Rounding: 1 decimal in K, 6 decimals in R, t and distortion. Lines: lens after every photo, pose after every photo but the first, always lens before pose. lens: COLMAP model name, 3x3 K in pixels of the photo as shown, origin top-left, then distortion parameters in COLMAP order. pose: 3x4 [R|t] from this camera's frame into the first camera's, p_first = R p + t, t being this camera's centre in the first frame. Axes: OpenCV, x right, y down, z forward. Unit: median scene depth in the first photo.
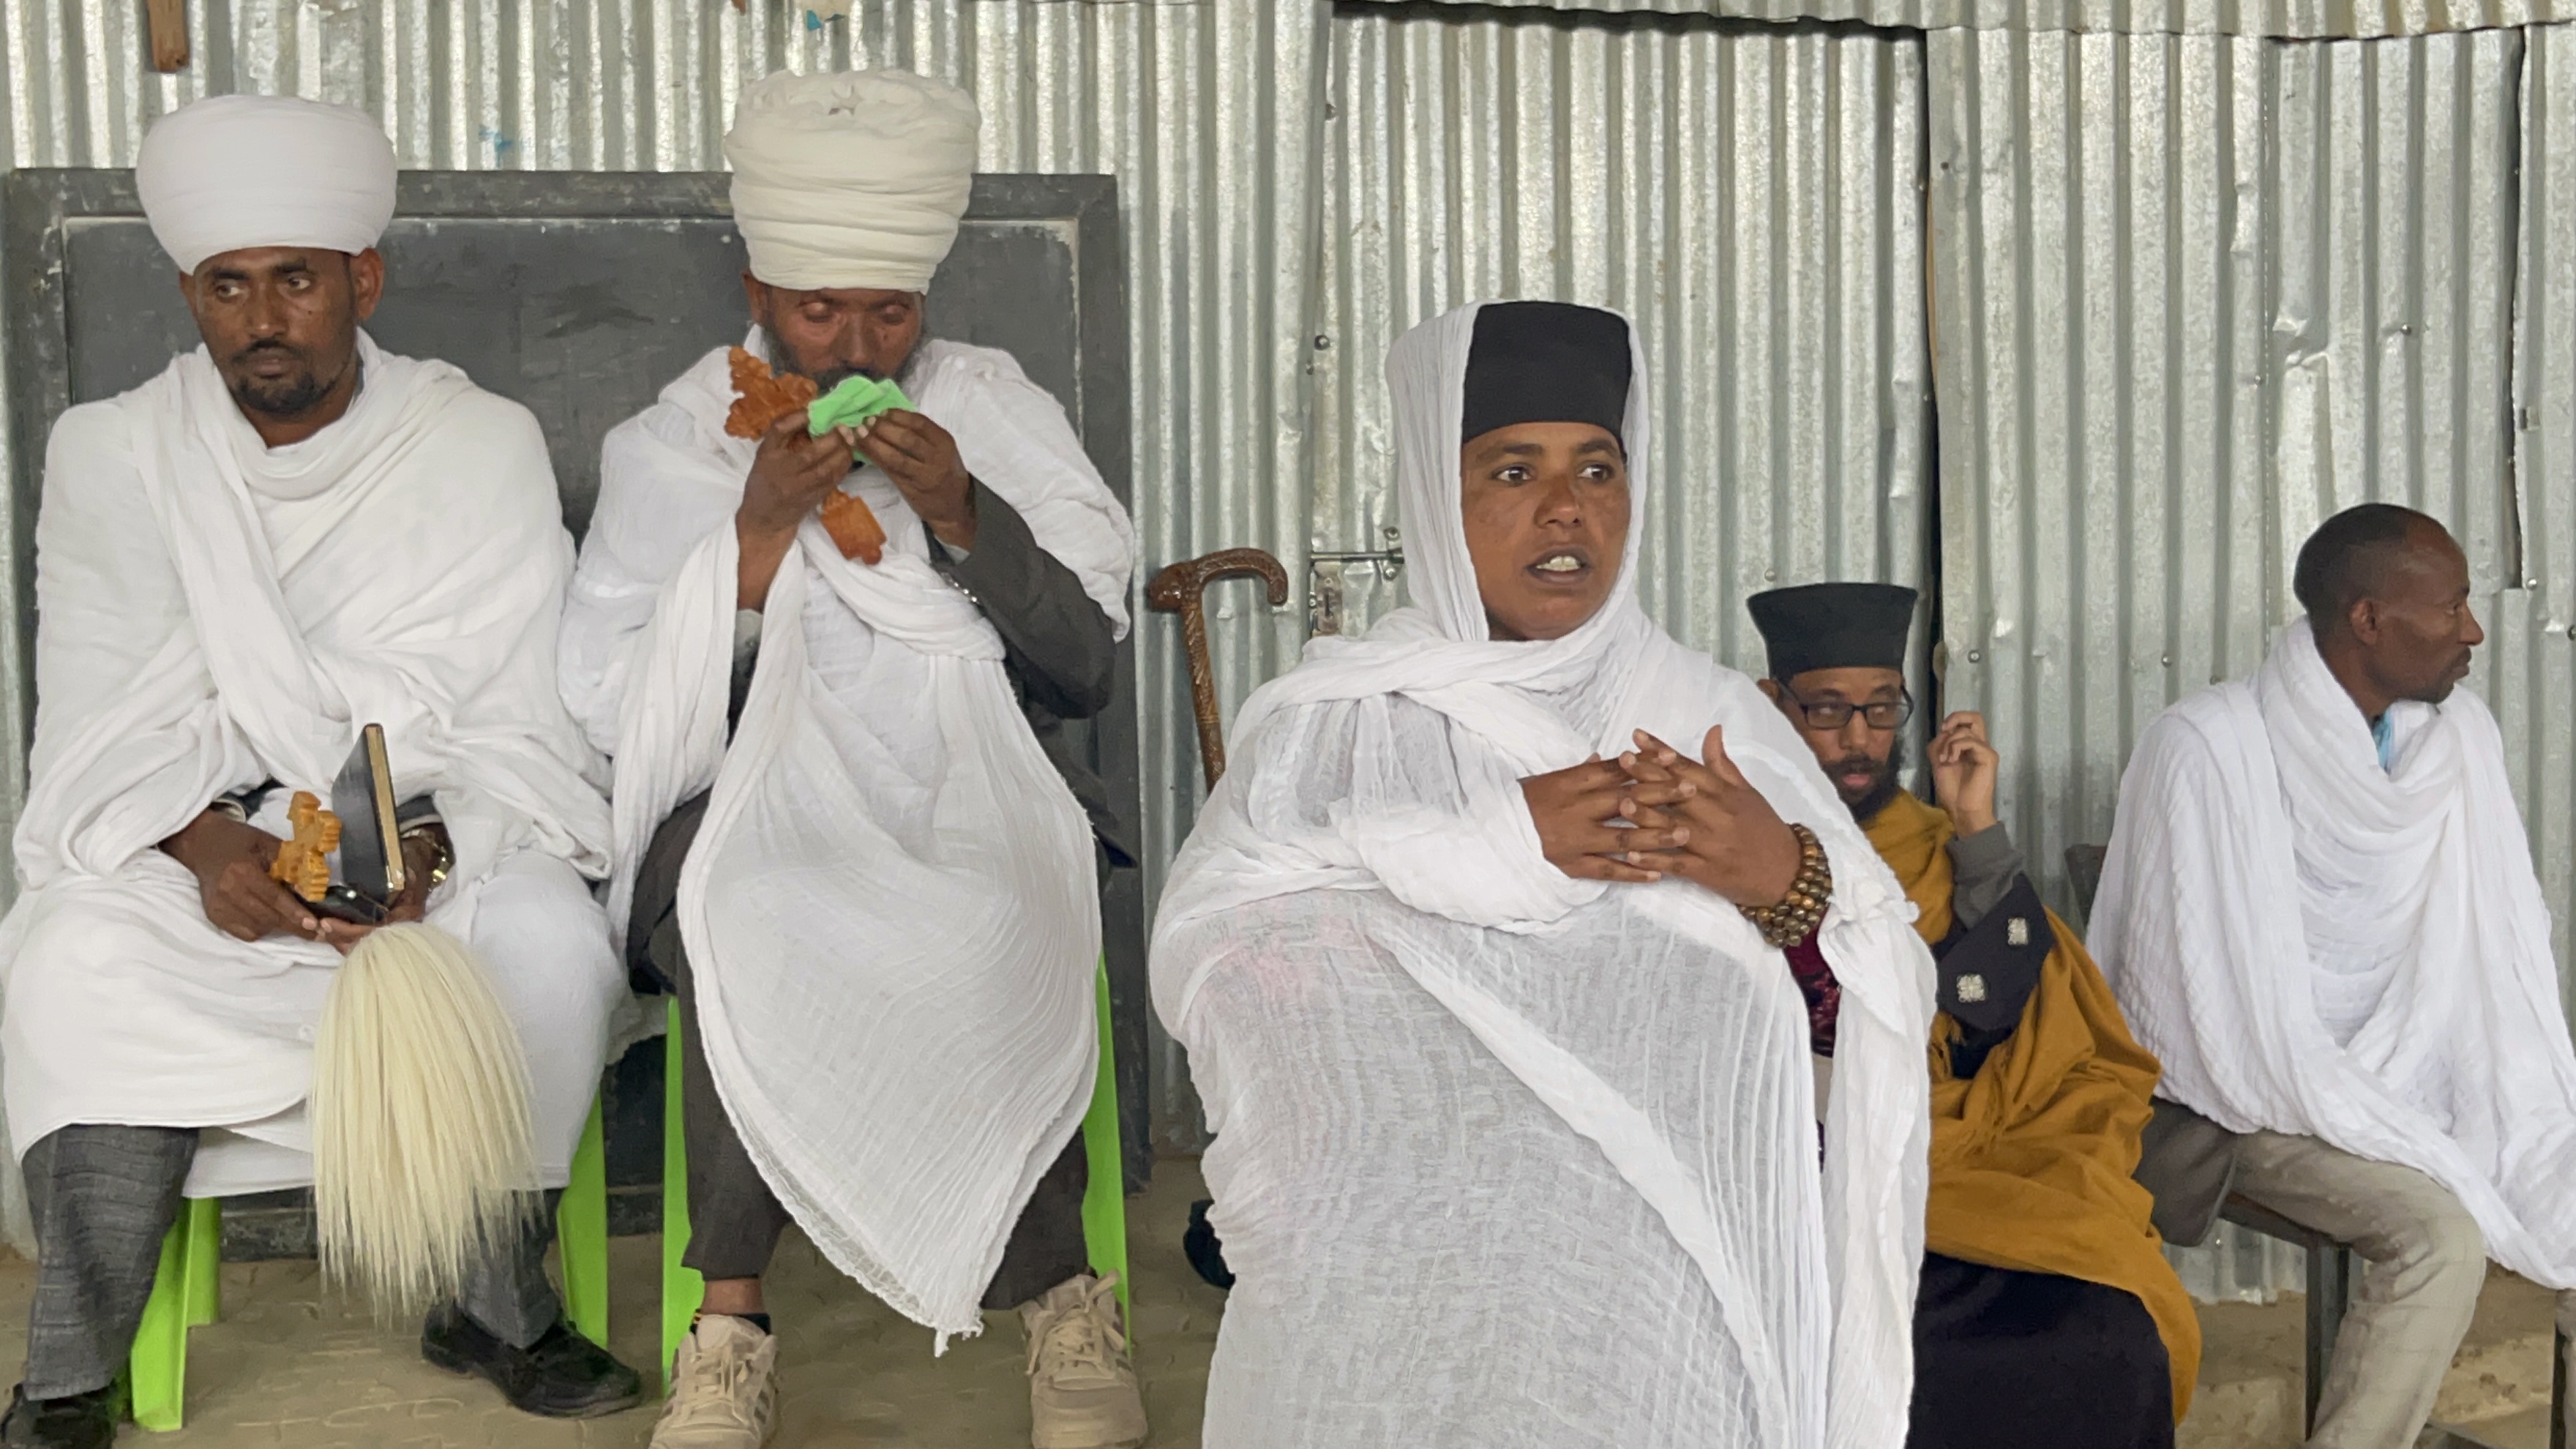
lens RADIAL K [[3200.0, 0, 1275.6], [0, 3200.0, 737.1], [0, 0, 1]] dist [0.038620, 0.000000]
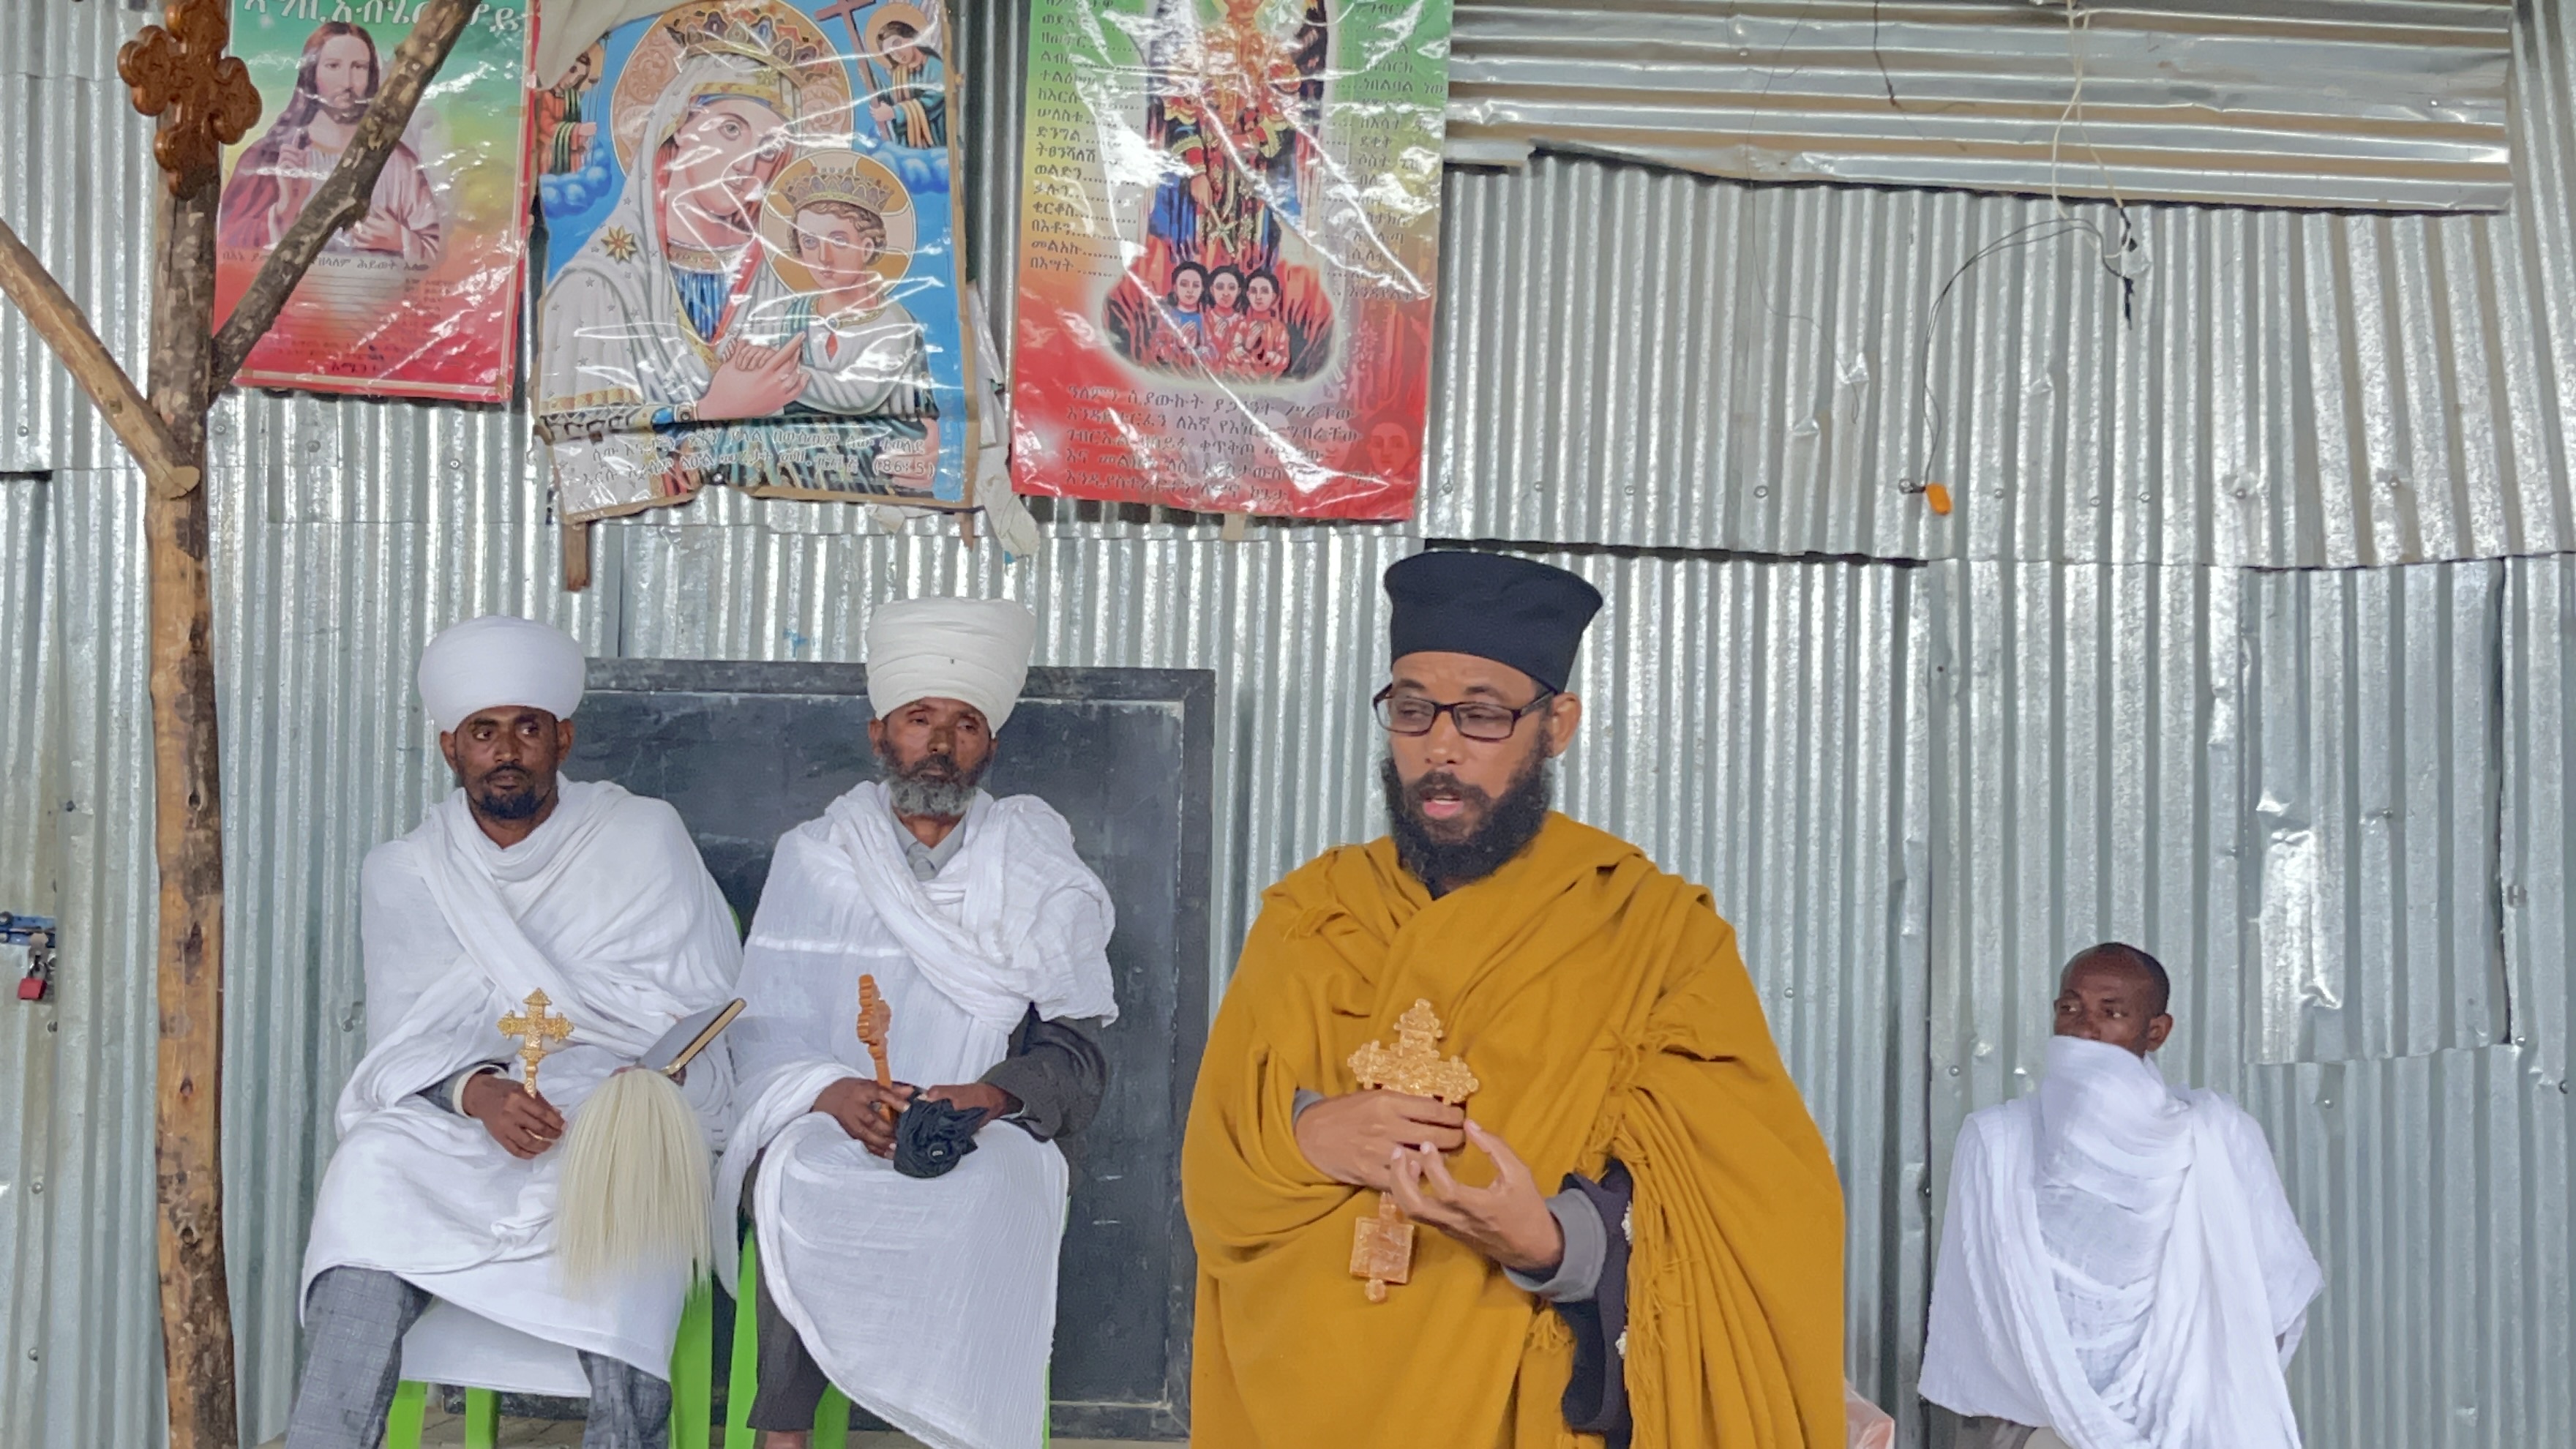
lens RADIAL K [[3492.2, 0, 1395.1], [0, 3492.2, 735.7], [0, 0, 1]] dist [0.040689, 0.000000]
pose [[0.949631, 0.030326, -0.311898, 0.436680], [-0.066744, 0.992042, -0.106757, 0.004806], [0.306179, 0.122198, 0.944099, -0.335227]]
